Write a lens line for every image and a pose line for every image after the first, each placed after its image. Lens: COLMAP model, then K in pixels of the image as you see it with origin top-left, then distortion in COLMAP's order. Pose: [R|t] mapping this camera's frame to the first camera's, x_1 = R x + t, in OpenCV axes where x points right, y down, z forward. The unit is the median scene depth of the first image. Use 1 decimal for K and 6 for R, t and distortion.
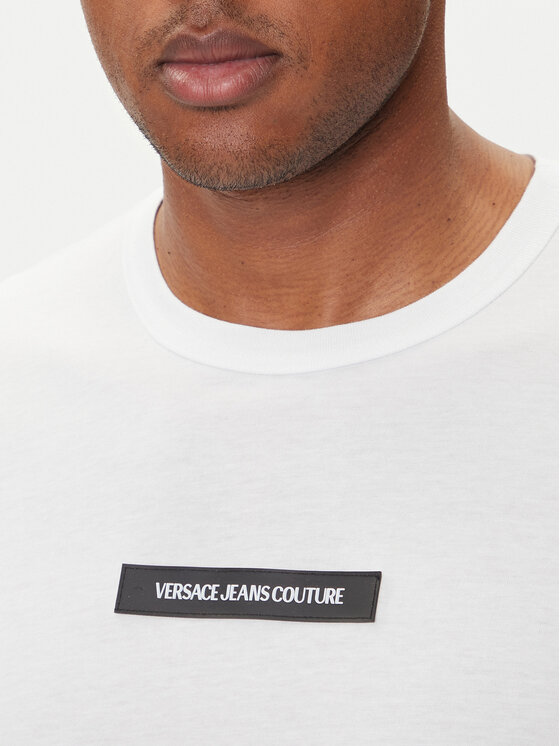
lens RADIAL K [[1951.4, 0, 281.5], [0, 1951.4, 373.1], [0, 0, 1]] dist [-0.596814, 0.000000]
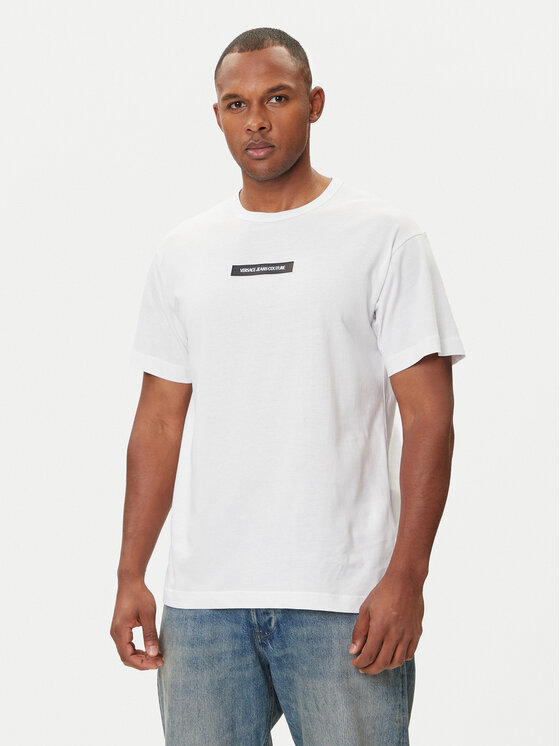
lens RADIAL K [[1362.2, 0, 279.1], [0, 1362.2, 373.2], [0, 0, 1]] dist [-0.085284, 0.000000]
pose [[0.997724, 0.039014, 0.054995, -0.138658], [-0.030868, 0.989402, -0.141885, 0.773048], [-0.059948, 0.139865, 0.988354, -1.973122]]
